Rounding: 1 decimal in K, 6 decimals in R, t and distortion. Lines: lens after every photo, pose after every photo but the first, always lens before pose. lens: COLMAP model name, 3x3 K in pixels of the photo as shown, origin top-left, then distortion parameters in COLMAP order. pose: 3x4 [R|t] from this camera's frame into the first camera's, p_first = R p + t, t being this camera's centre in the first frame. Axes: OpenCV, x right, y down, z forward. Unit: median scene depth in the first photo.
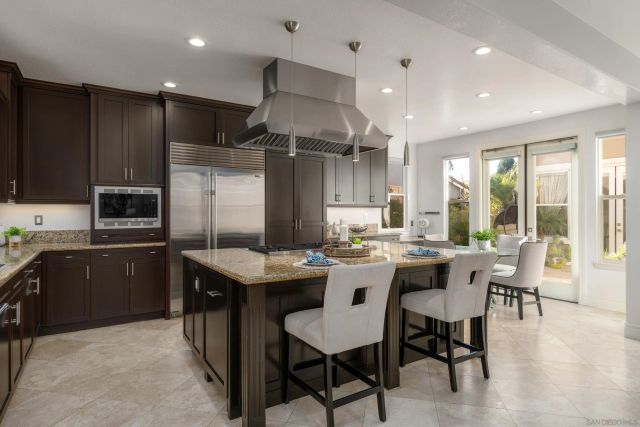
lens RADIAL K [[359.8, 0, 320.0], [0, 359.8, 213.5], [0, 0, 1]] dist [0.038924, 0.000128]
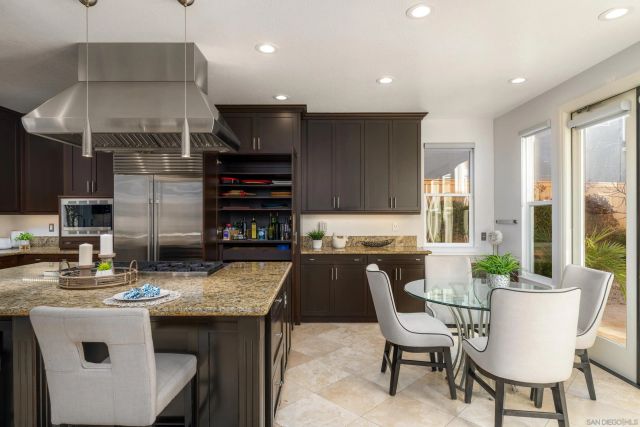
lens RADIAL K [[358.2, 0, 315.2], [0, 358.2, 216.5], [0, 0, 1]] dist [0.000974, 0.000352]
pose [[0.834079, -0.001127, -0.551644, 0.647199], [0.000982, 0.999999, -0.000559, -0.017711], [0.551644, -0.000076, 0.834080, 0.479790]]
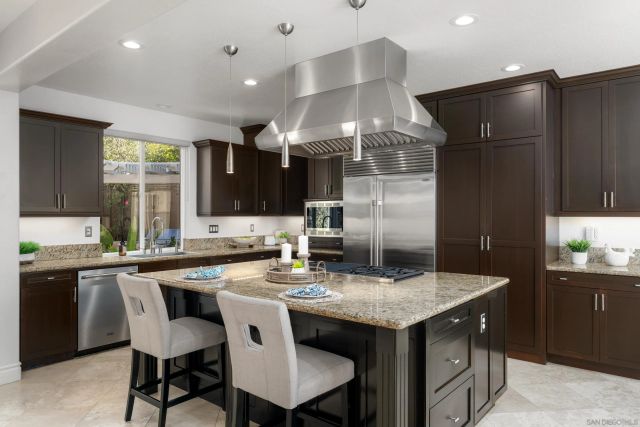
lens RADIAL K [[424.0, 0, 320.0], [0, 424.0, 213.5], [0, 0, 1]] dist [0.003190, 0.001613]
pose [[0.303689, -0.007035, -0.952745, 0.771087], [-0.003267, 0.999959, -0.008426, -0.022301], [0.952765, 0.005672, 0.303654, 0.576459]]
